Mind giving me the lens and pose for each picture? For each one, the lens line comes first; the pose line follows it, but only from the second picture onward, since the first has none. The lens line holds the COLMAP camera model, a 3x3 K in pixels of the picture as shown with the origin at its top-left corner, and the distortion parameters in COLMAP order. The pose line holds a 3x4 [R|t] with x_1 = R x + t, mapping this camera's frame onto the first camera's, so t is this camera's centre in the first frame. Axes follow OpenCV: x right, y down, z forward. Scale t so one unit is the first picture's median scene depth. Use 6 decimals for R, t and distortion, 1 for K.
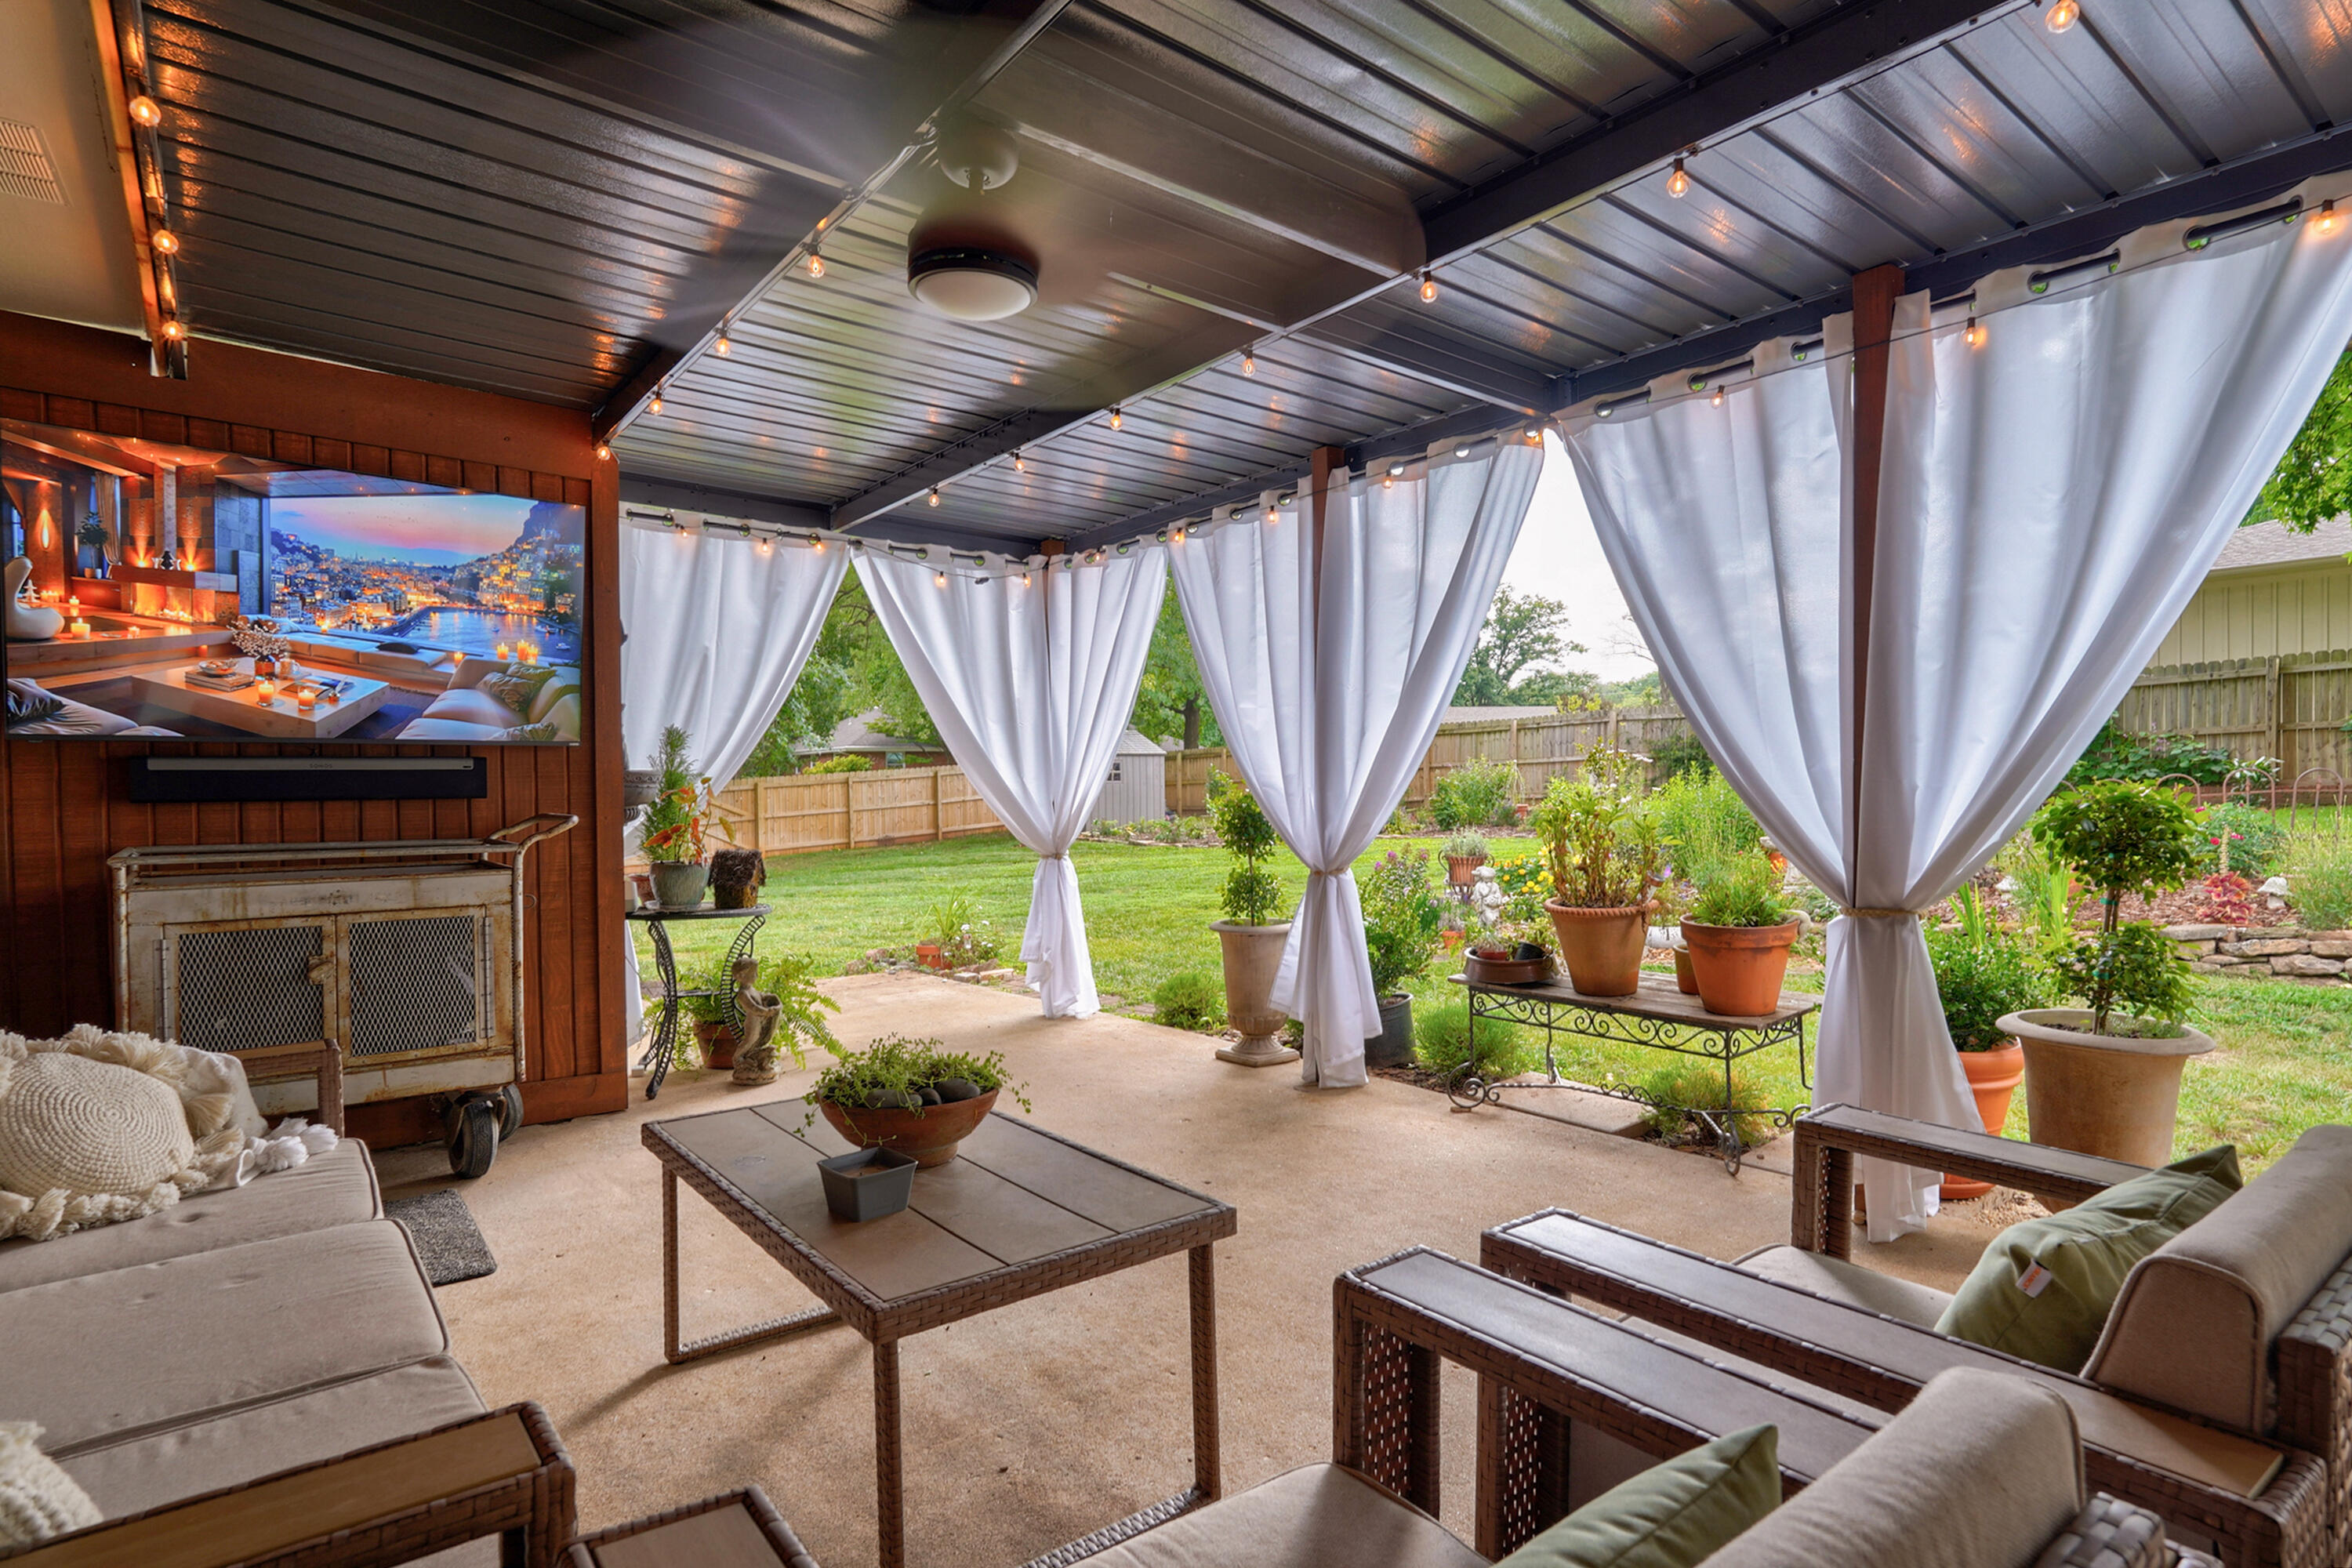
lens RADIAL K [[1246.7, 0, 1177.9], [0, 1246.7, 792.0], [0, 0, 1]] dist [-0.004518, 0.000280]
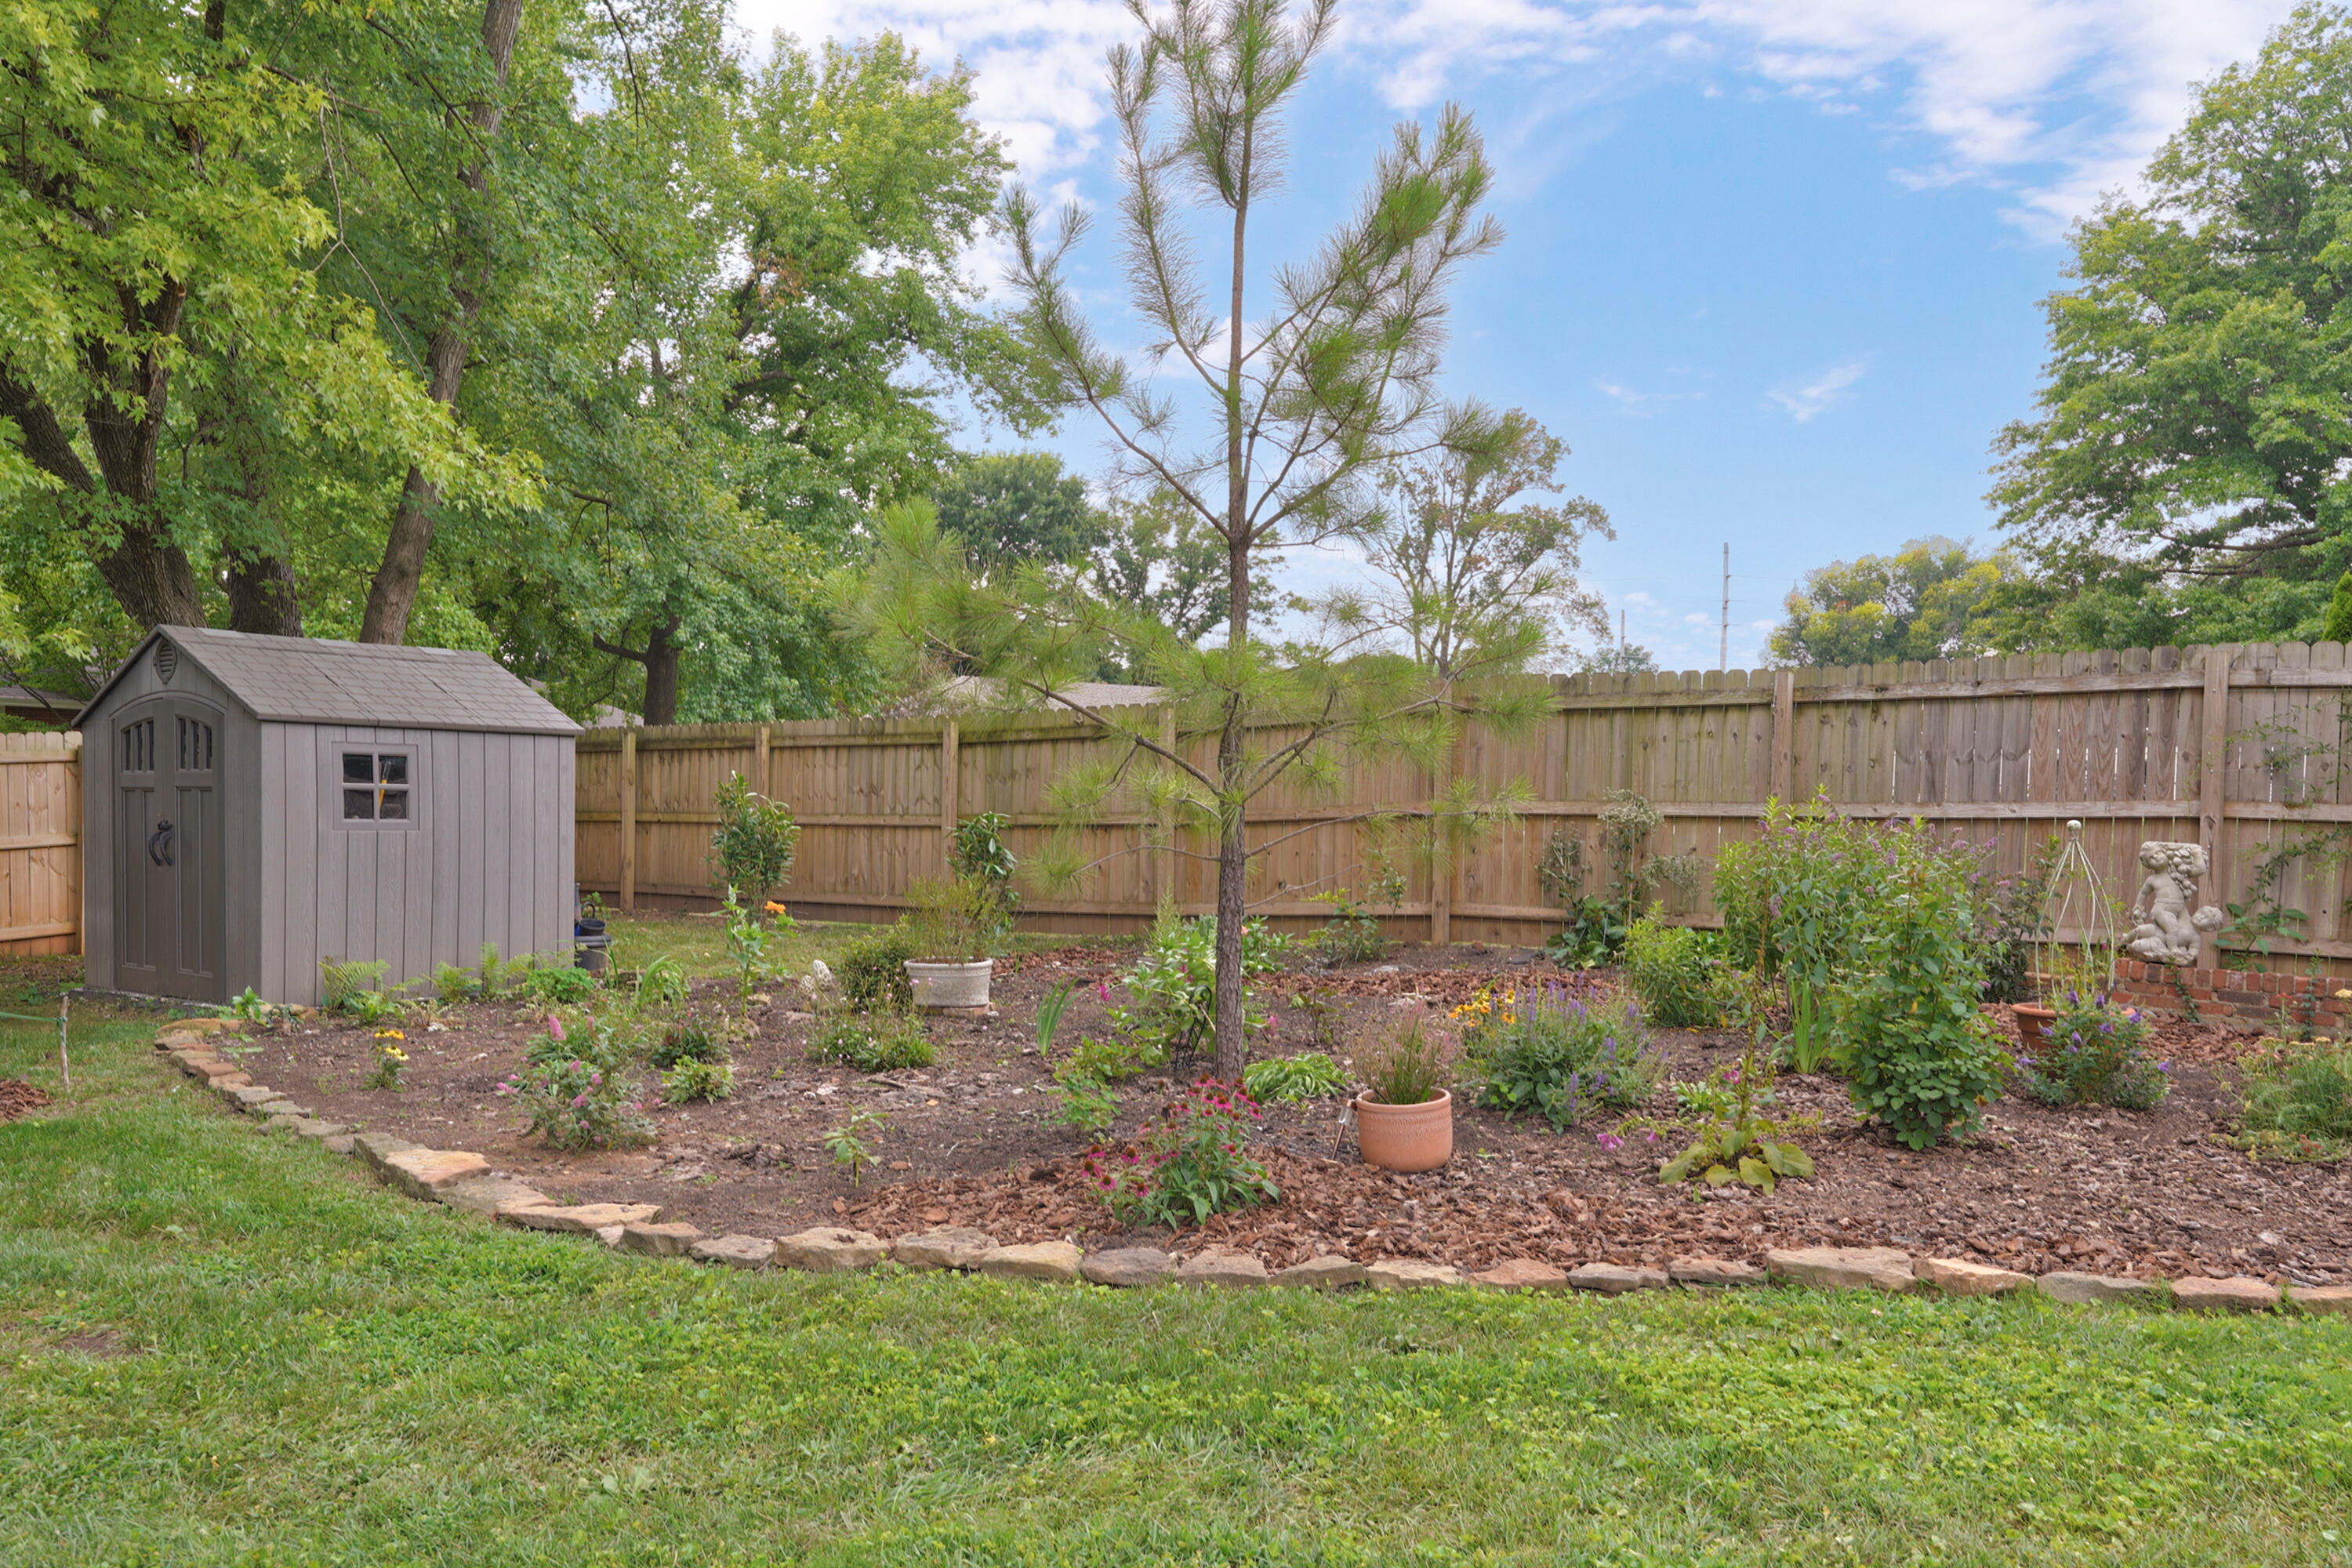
lens RADIAL K [[1765.3, 0, 1189.2], [0, 1765.3, 890.3], [0, 0, 1]] dist [-0.007046, 0.003942]
pose [[0.953153, 0.022163, 0.301677, 0.000790], [-0.035817, 0.998565, 0.039804, -0.004222], [-0.300362, -0.048744, 0.952579, 0.159574]]
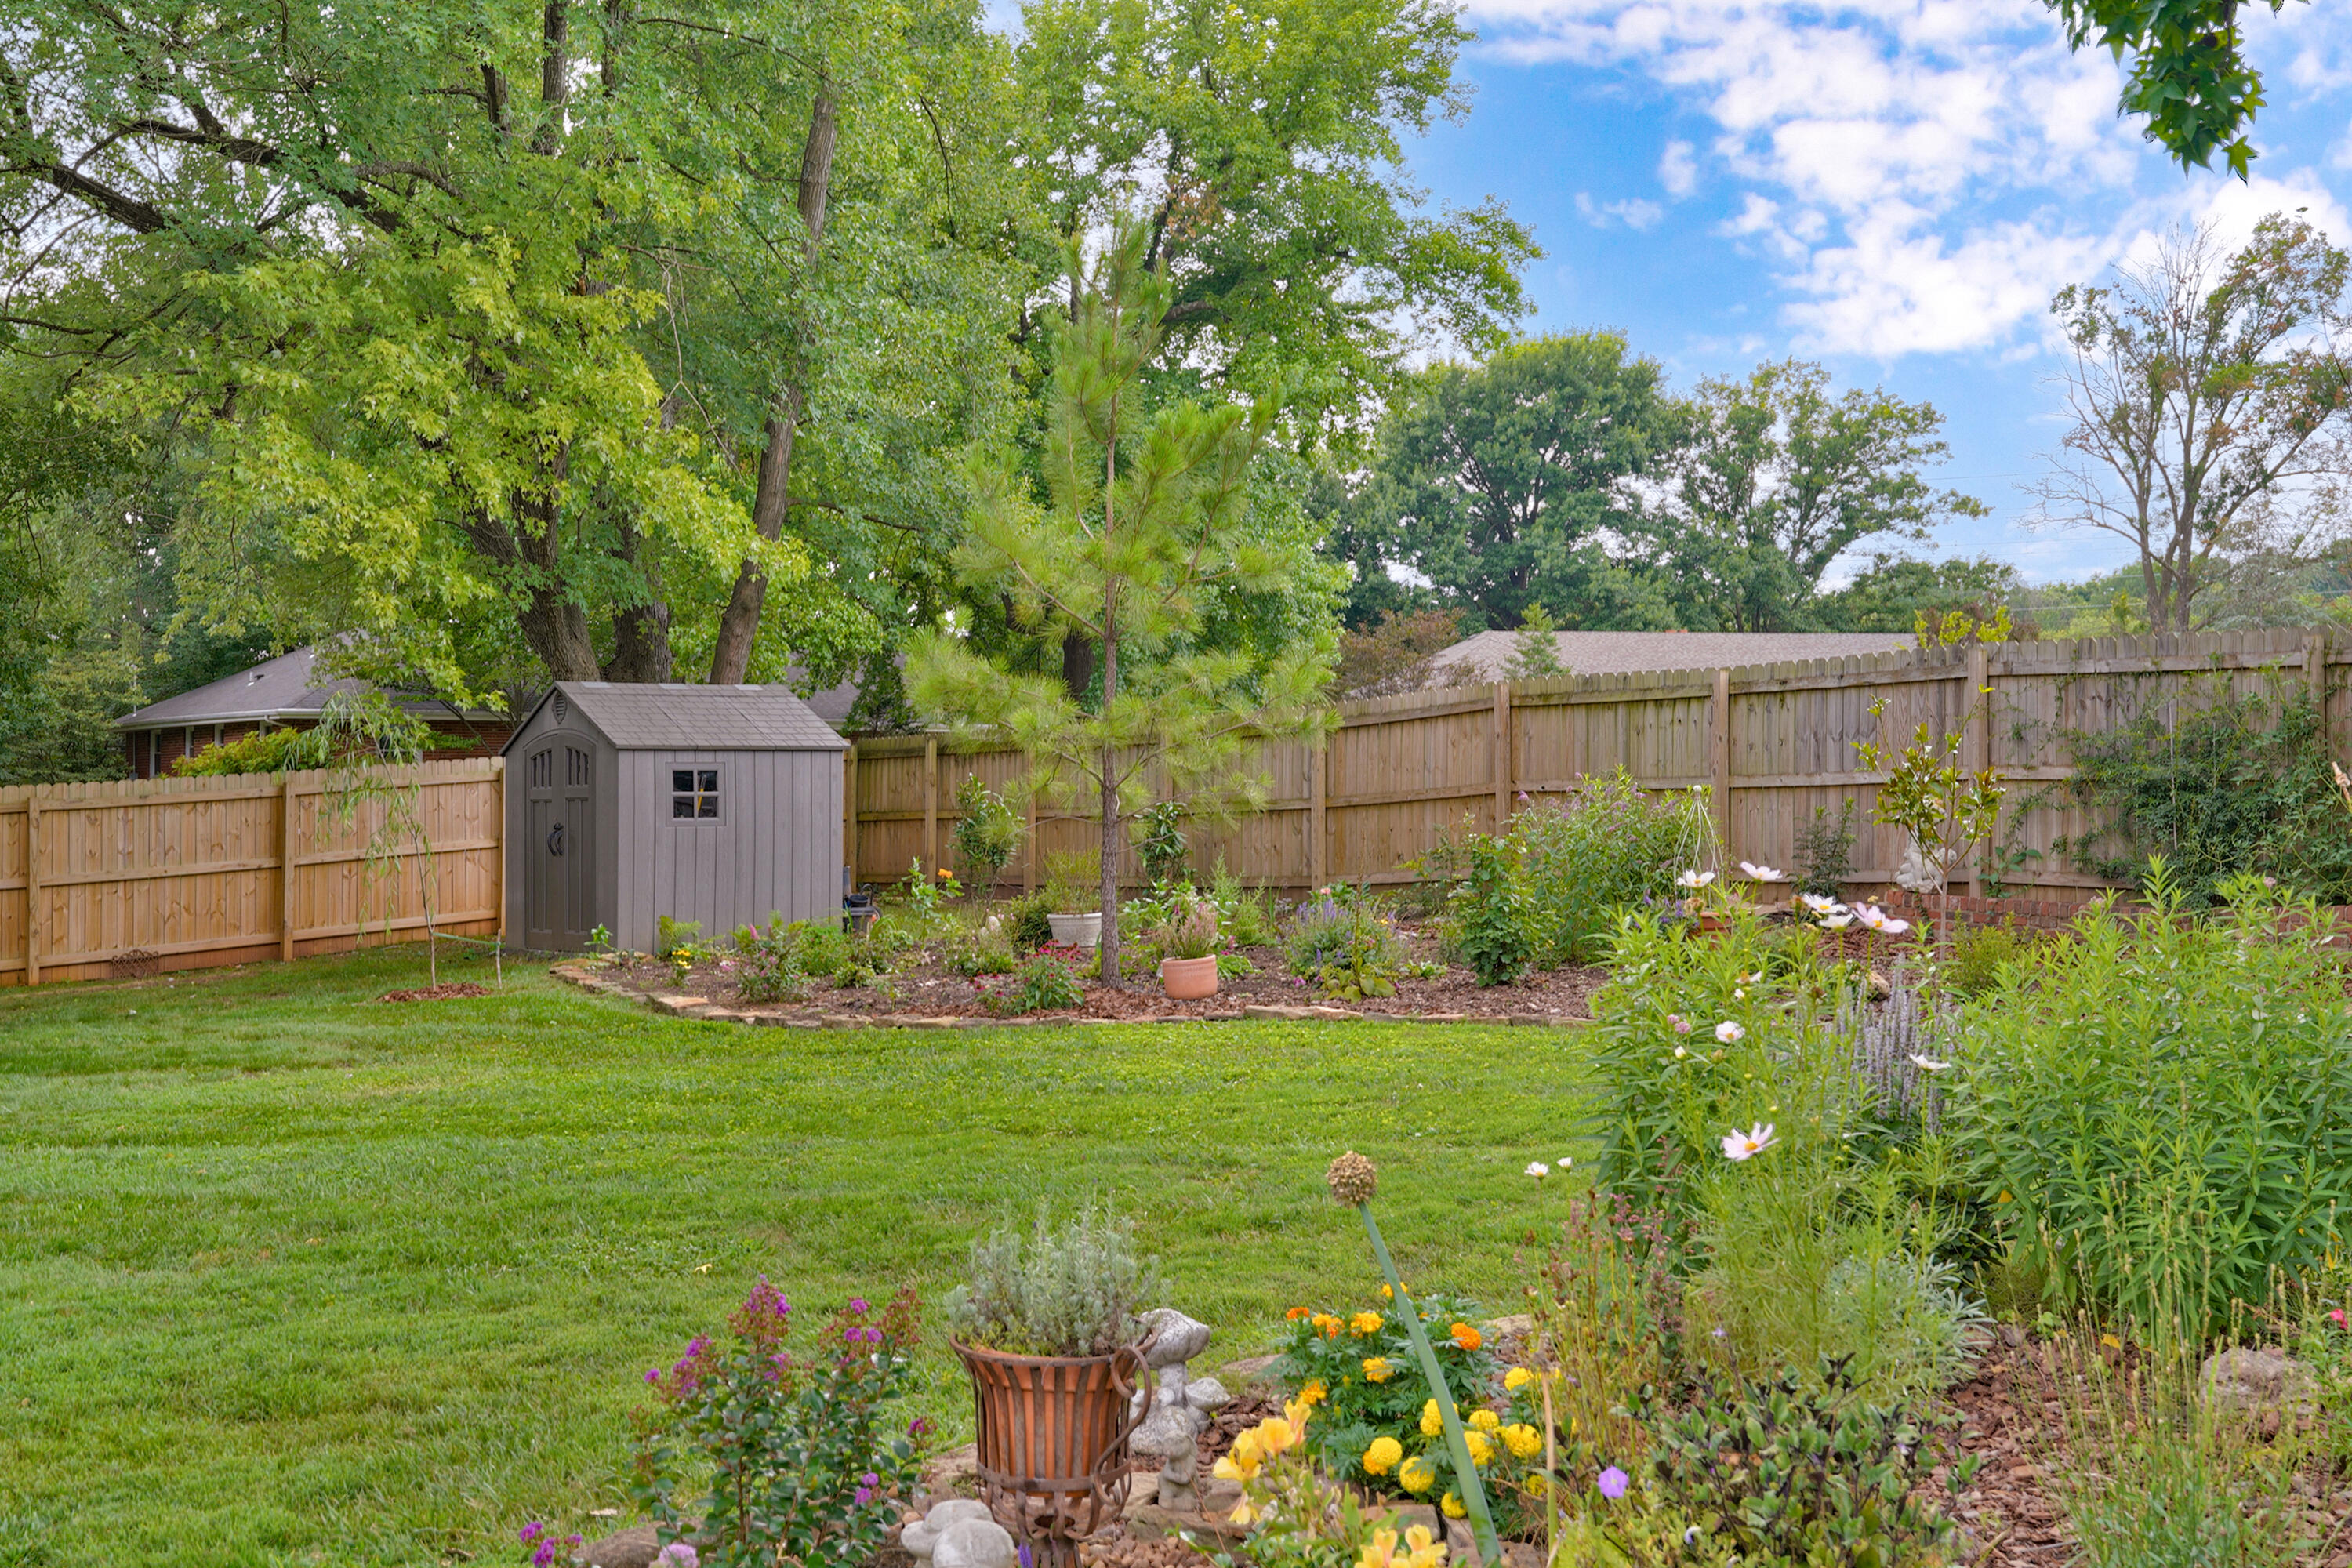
lens RADIAL K [[2579.5, 0, 1181.3], [0, 2579.5, 751.5], [0, 0, 1]] dist [-0.011905, 0.004108]
pose [[0.999918, 0.009947, 0.008092, 0.025622], [-0.009785, 0.999756, -0.019820, -0.004183], [-0.008287, 0.019740, 0.999771, 0.057559]]
